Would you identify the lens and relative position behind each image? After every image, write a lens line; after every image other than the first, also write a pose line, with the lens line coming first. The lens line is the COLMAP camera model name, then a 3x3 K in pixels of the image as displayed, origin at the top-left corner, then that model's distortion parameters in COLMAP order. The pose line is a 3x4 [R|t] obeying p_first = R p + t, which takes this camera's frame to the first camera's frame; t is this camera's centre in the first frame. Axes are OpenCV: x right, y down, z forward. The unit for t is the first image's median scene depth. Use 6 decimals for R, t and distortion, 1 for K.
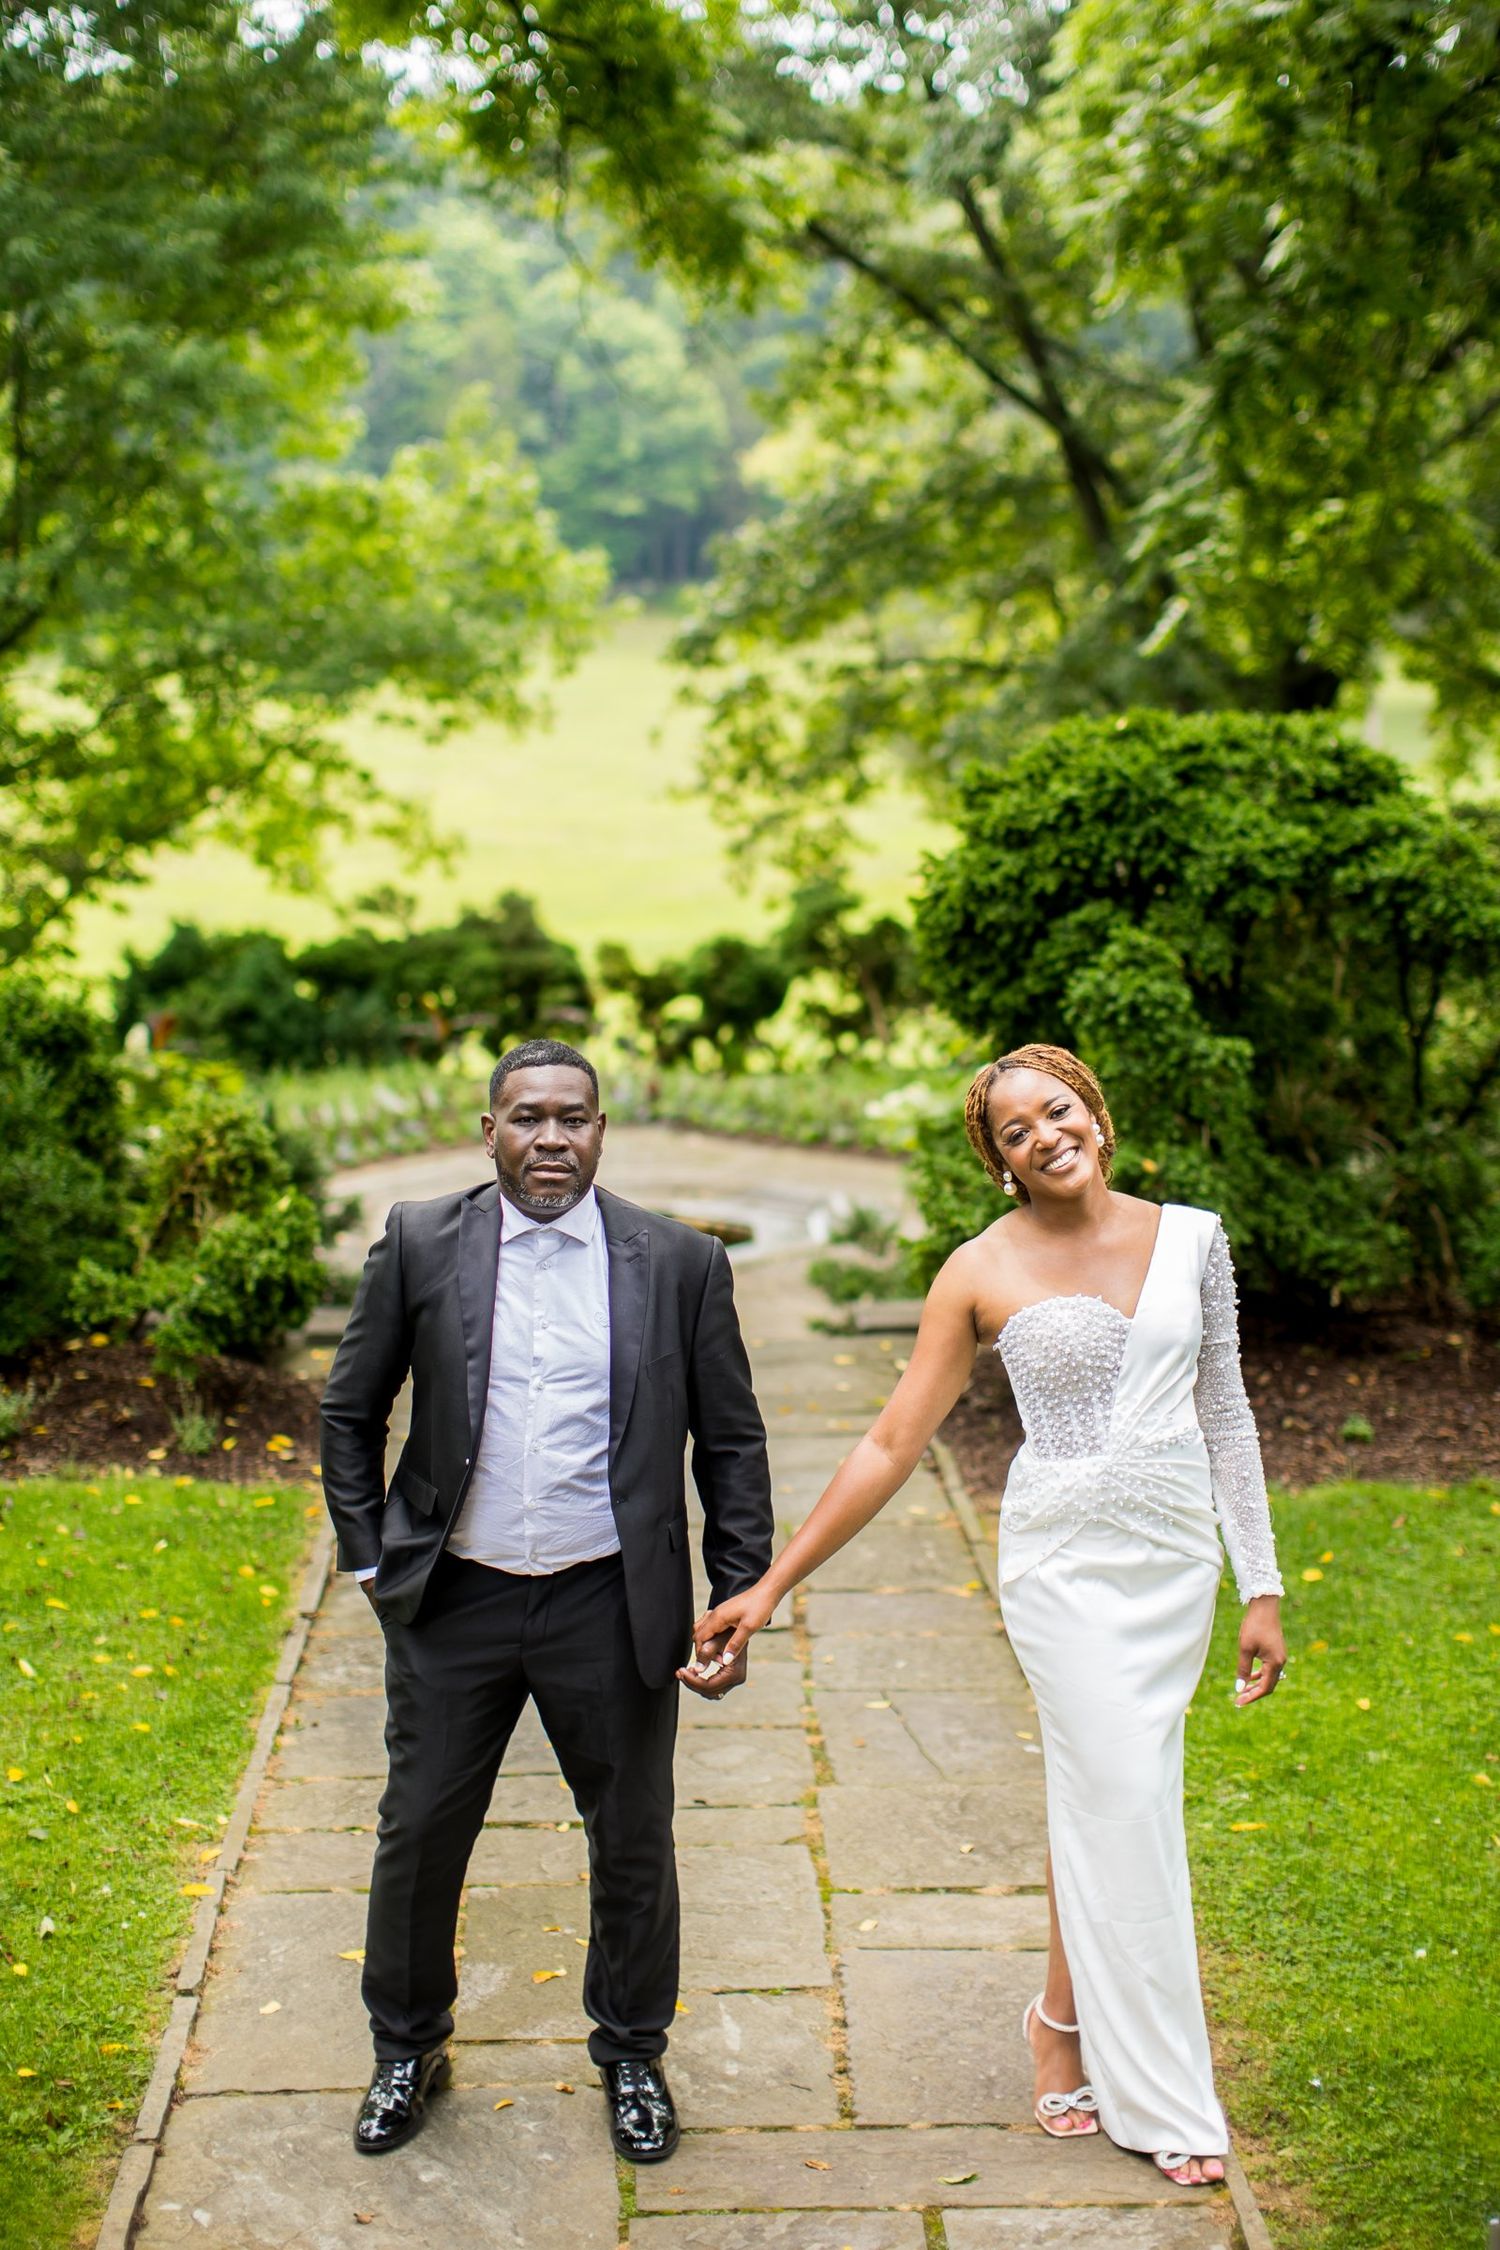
lens RADIAL K [[2190.9, 0, 750.0], [0, 2190.9, 1125.0], [0, 0, 1]] dist [0.003133, 0.014468]
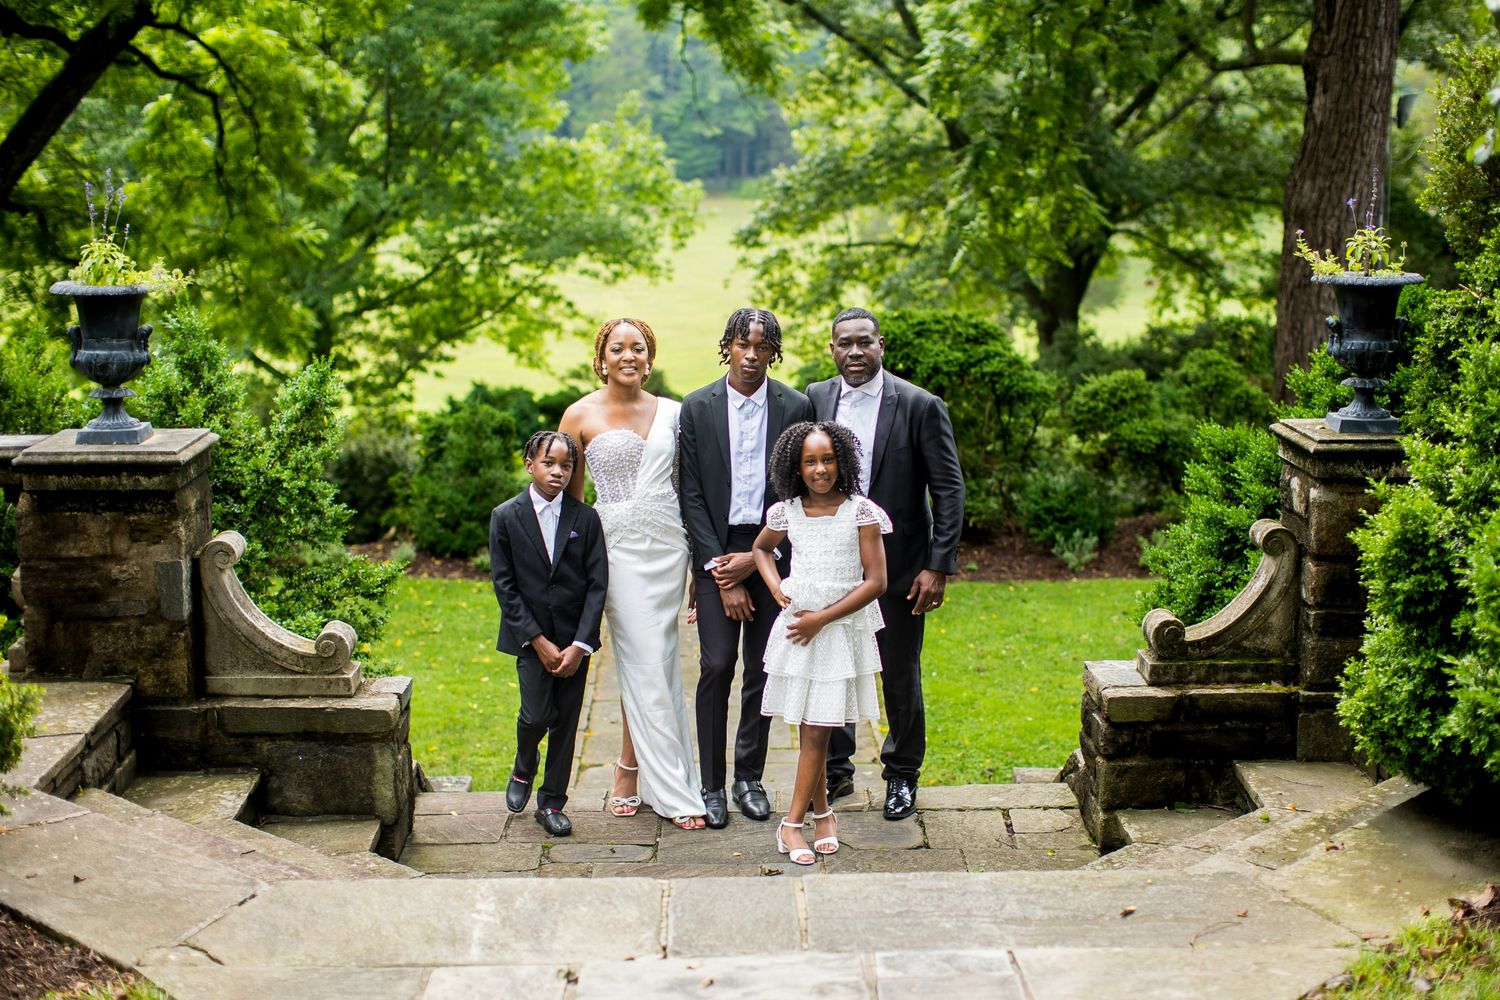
lens RADIAL K [[1346.6, 0, 750.0], [0, 1346.6, 500.0], [0, 0, 1]] dist [-0.085584, -0.001939]
pose [[0.999648, 0.008206, -0.025216, 0.006052], [-0.008353, 0.999949, -0.005737, 0.011356], [0.025167, 0.005945, 0.999666, -0.128448]]
